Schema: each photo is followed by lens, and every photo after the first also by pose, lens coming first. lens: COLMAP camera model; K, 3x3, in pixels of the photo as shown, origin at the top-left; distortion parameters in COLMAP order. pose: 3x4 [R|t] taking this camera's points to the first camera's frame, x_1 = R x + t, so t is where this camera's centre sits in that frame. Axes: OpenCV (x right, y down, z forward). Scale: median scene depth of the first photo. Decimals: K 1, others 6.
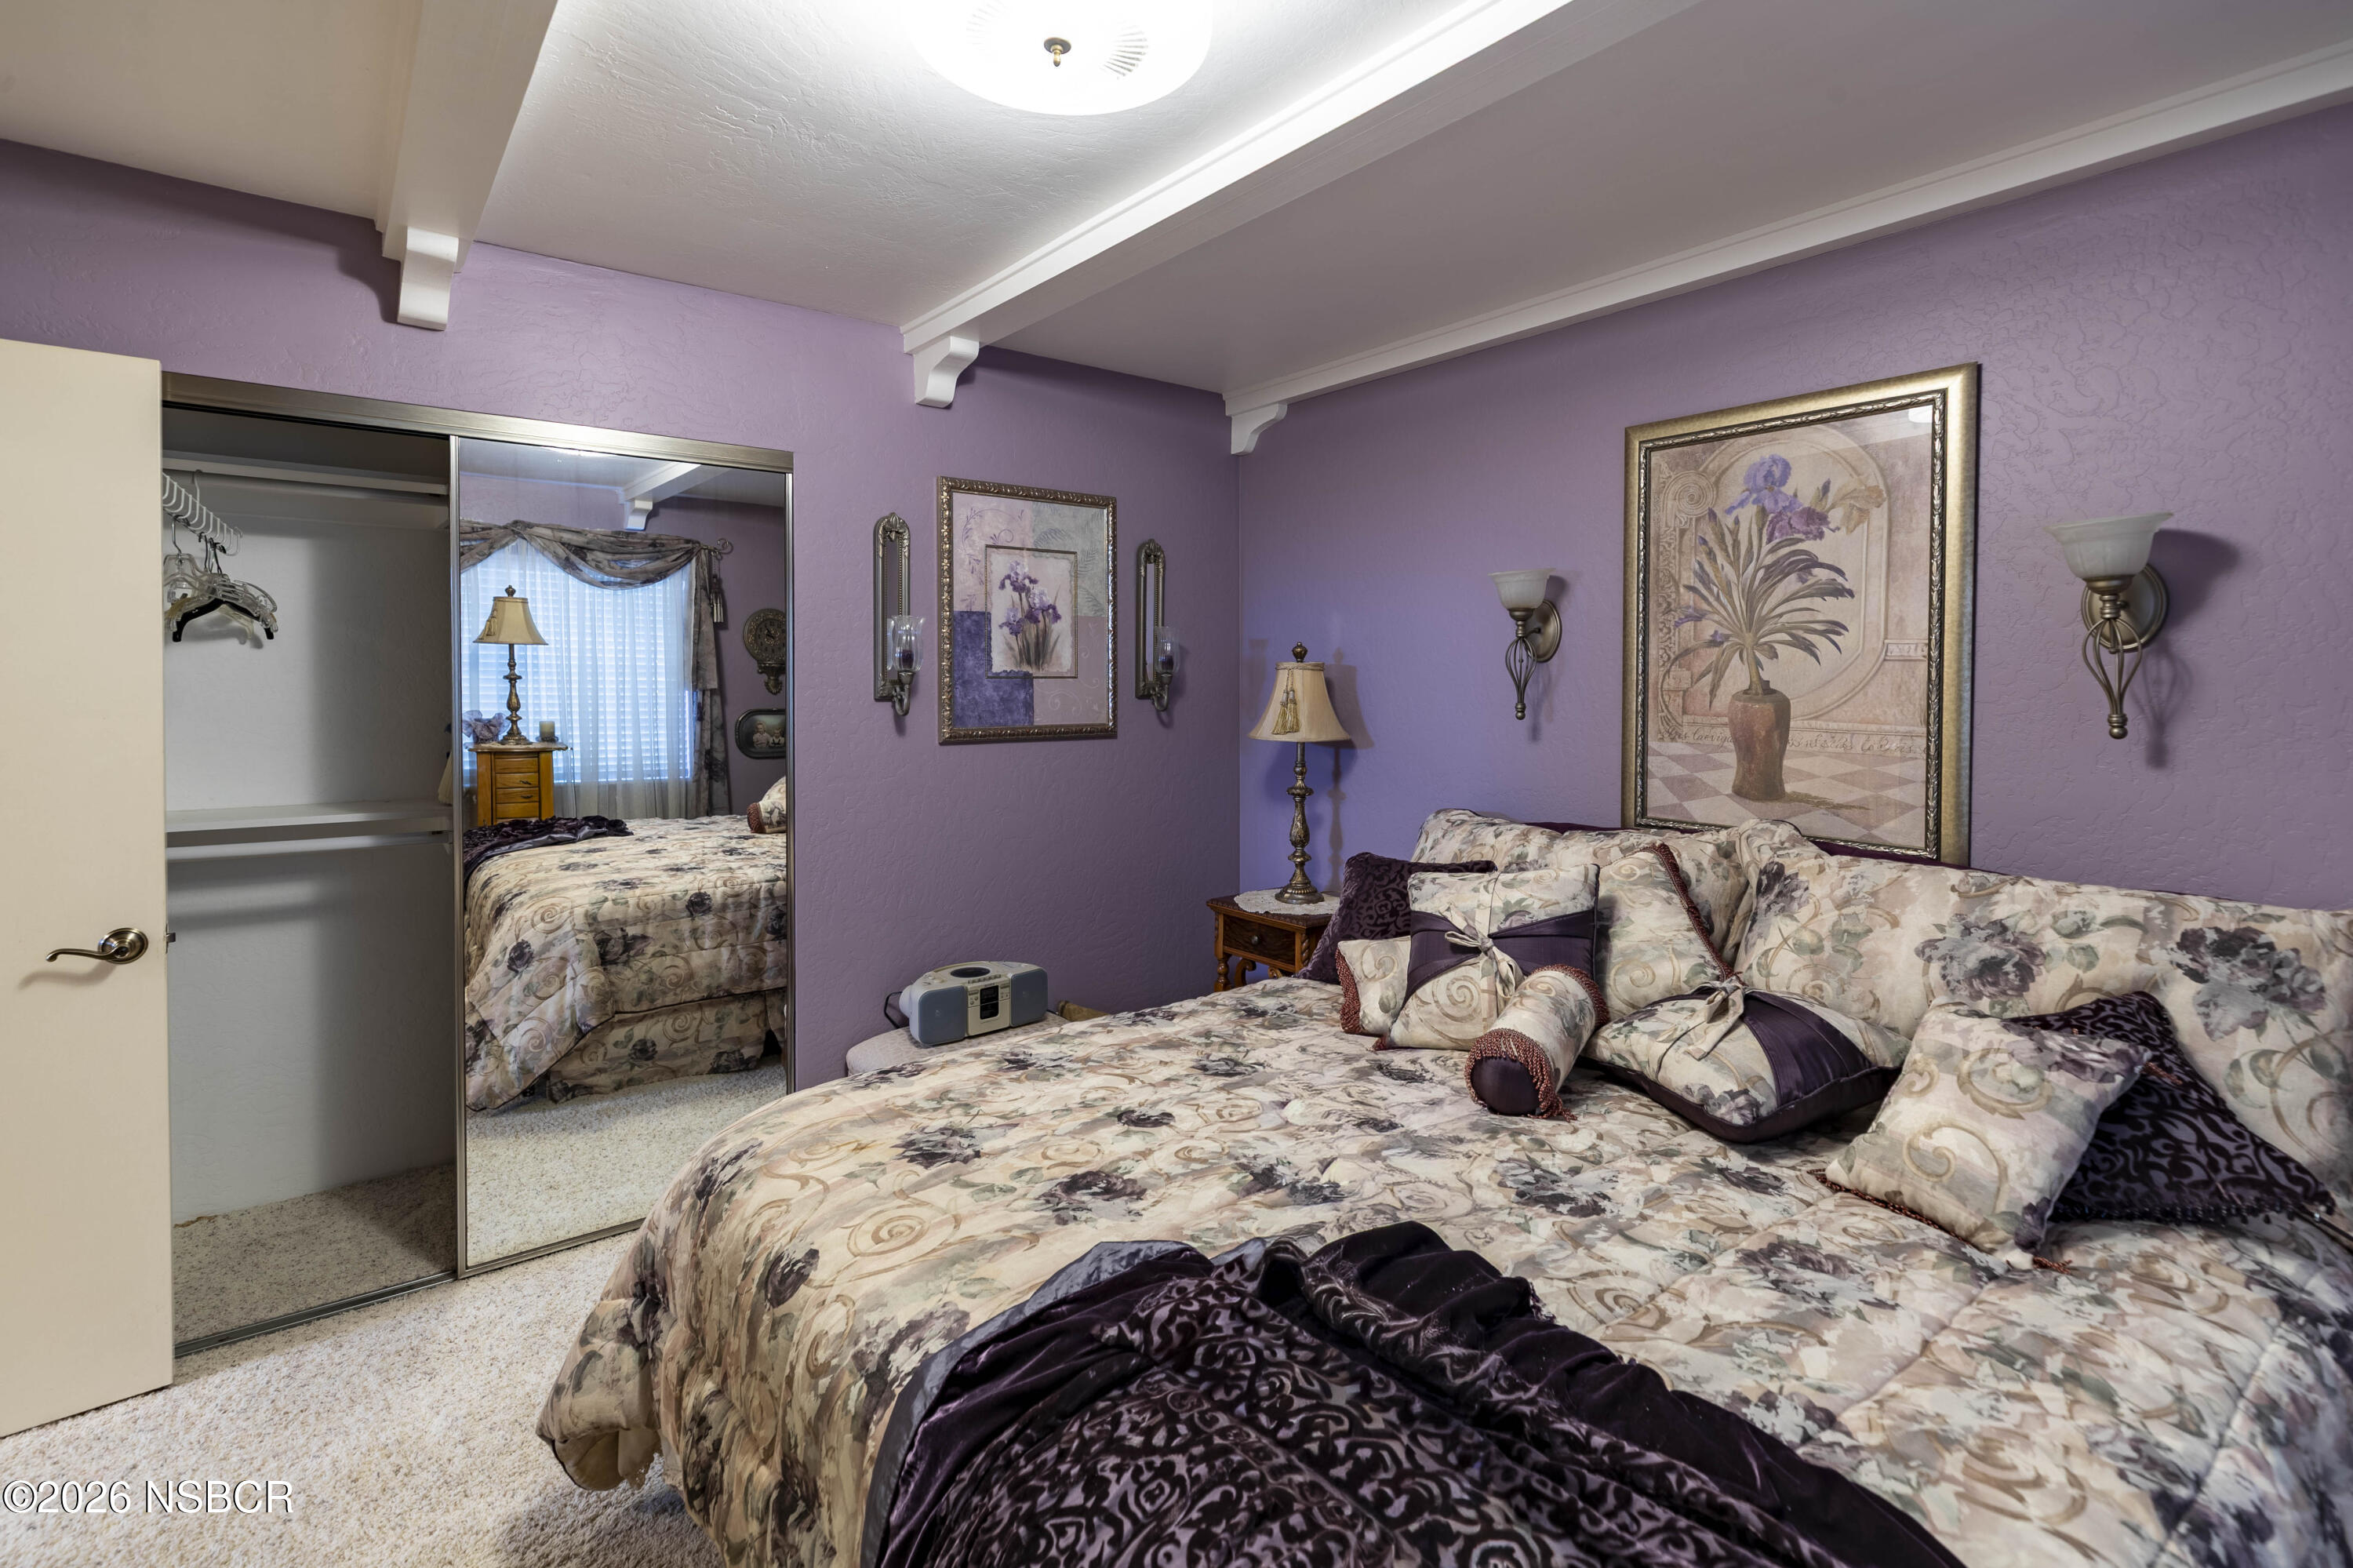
lens RADIAL K [[1116.7, 0, 1131.4], [0, 1116.7, 740.1], [0, 0, 1]] dist [0.002292, 0.000185]
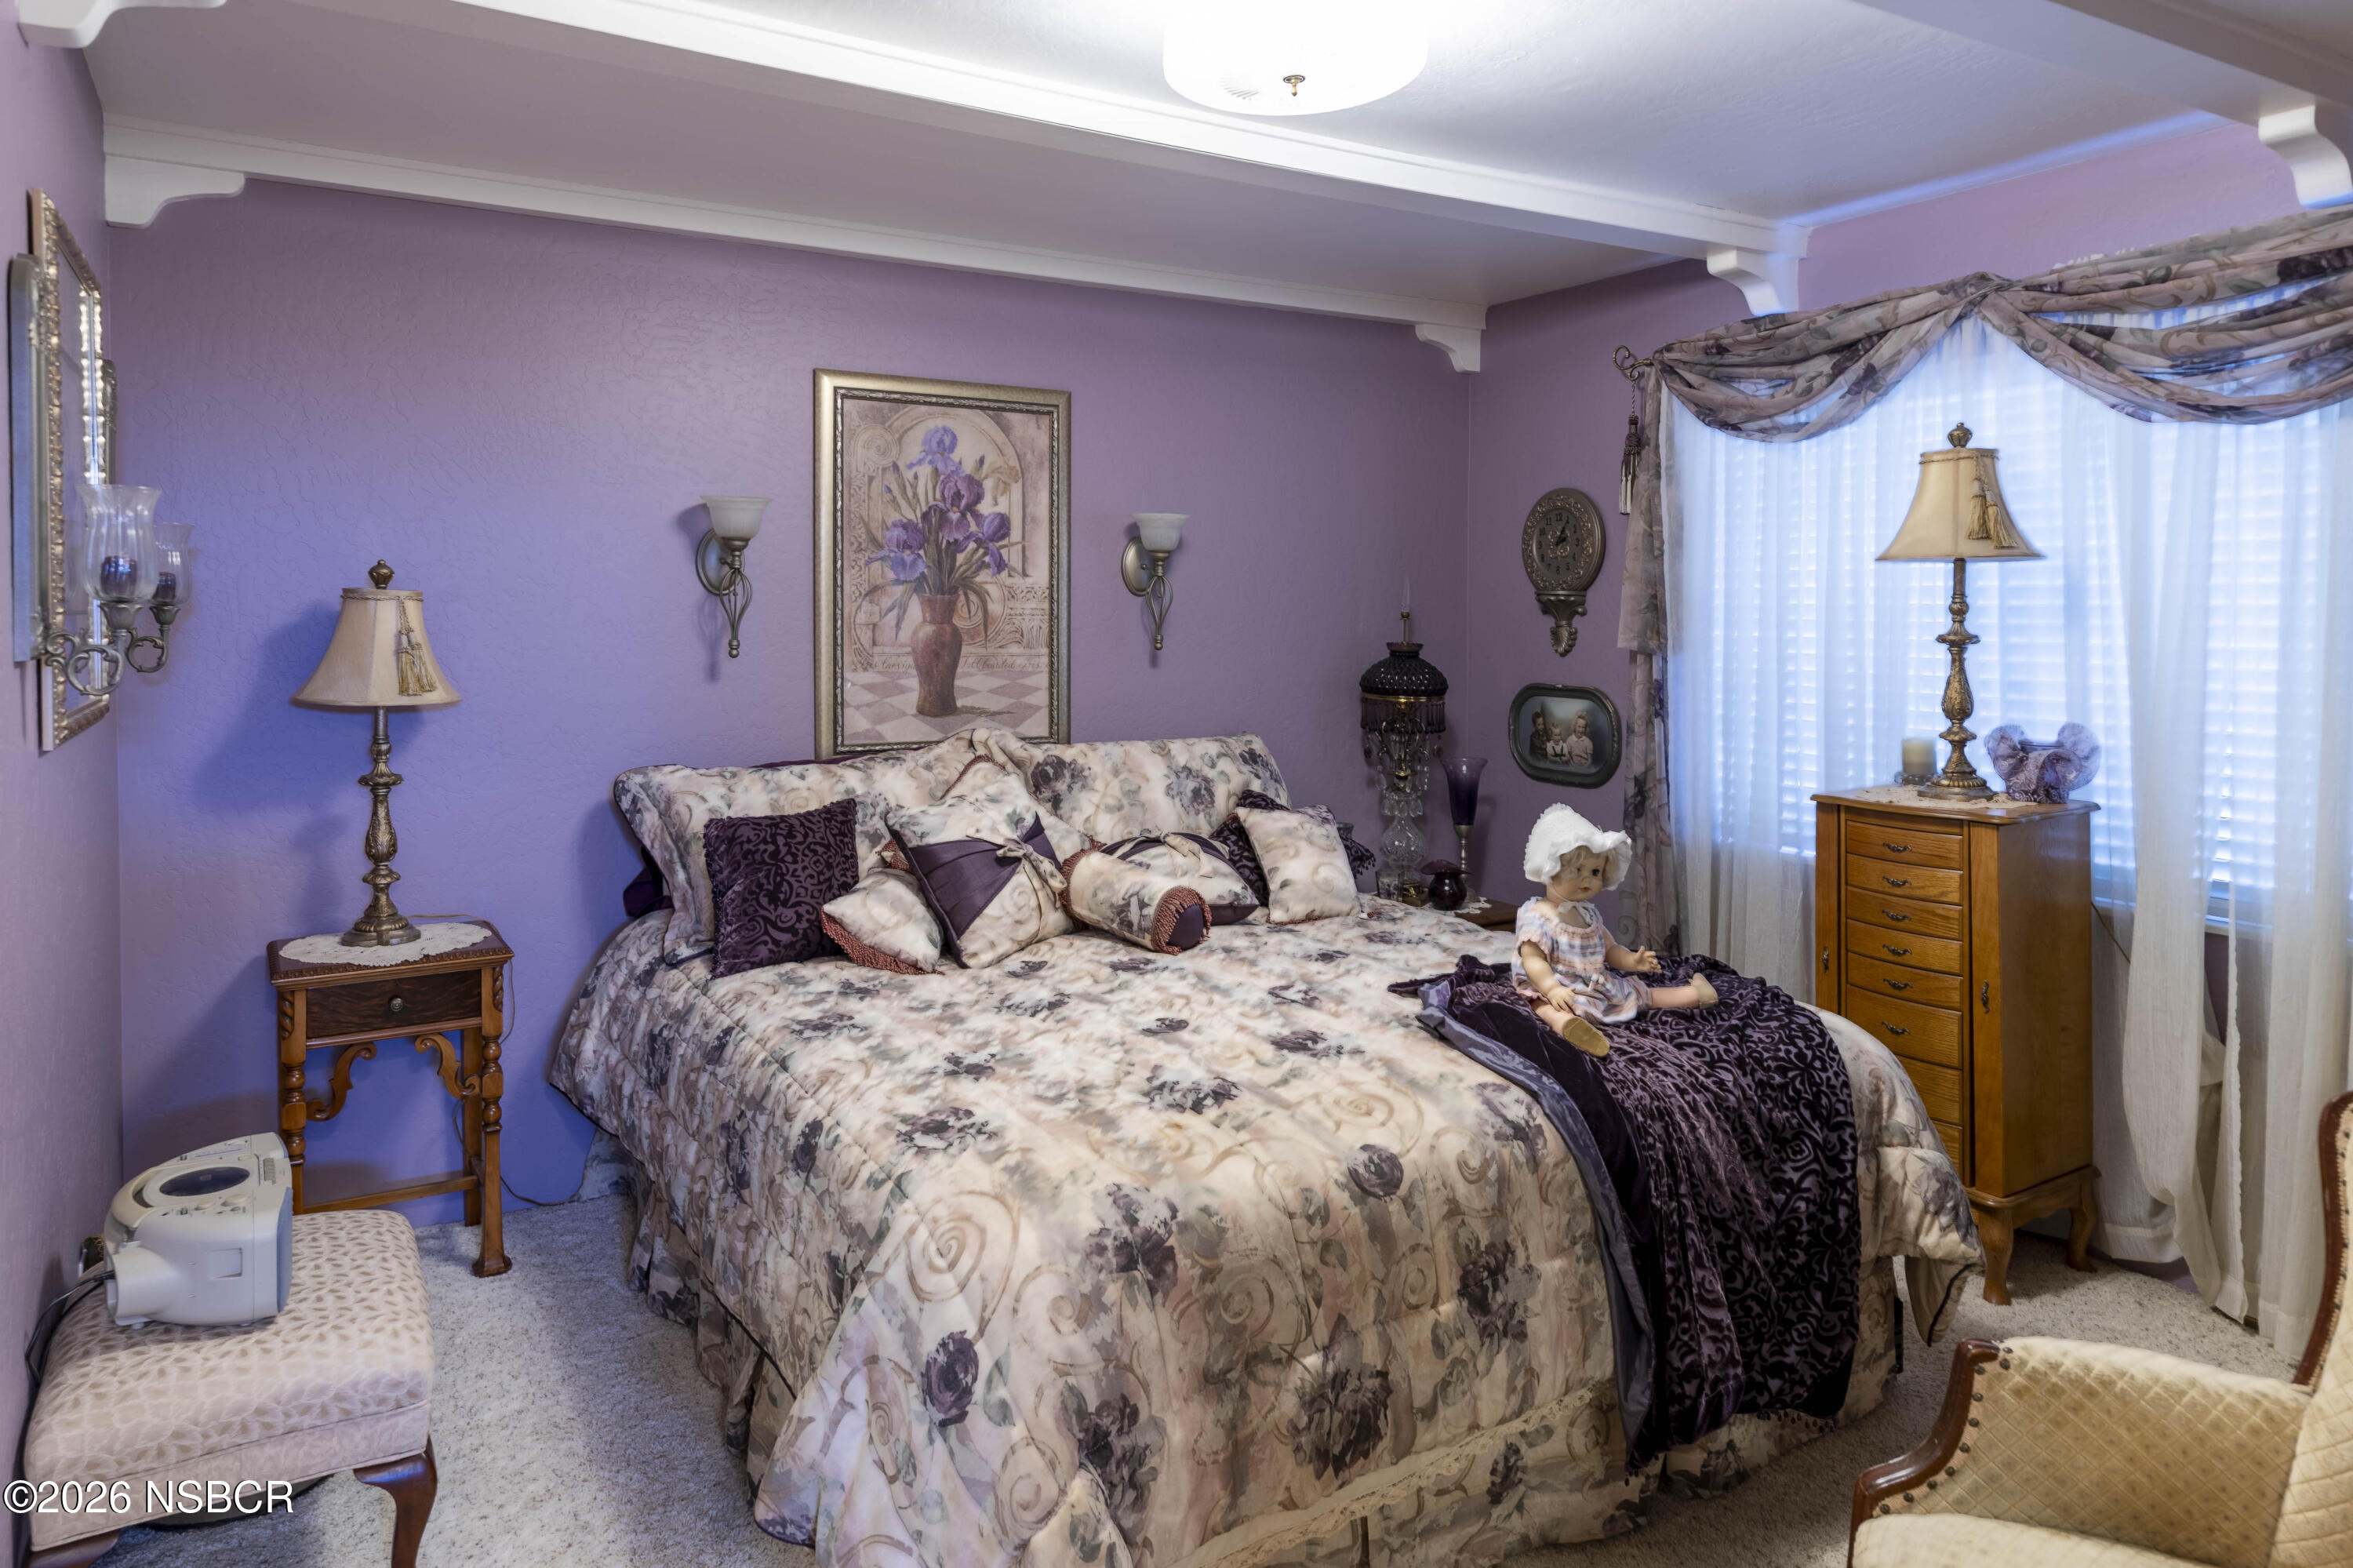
lens RADIAL K [[1491.5, 0, 1173.1], [0, 1491.5, 776.1], [0, 0, 1]] dist [-0.008362, -0.001025]
pose [[0.097750, -0.115843, 0.988446, -0.985945], [0.049890, 0.992524, 0.111387, -0.046731], [-0.993960, 0.038425, 0.102799, 0.585835]]
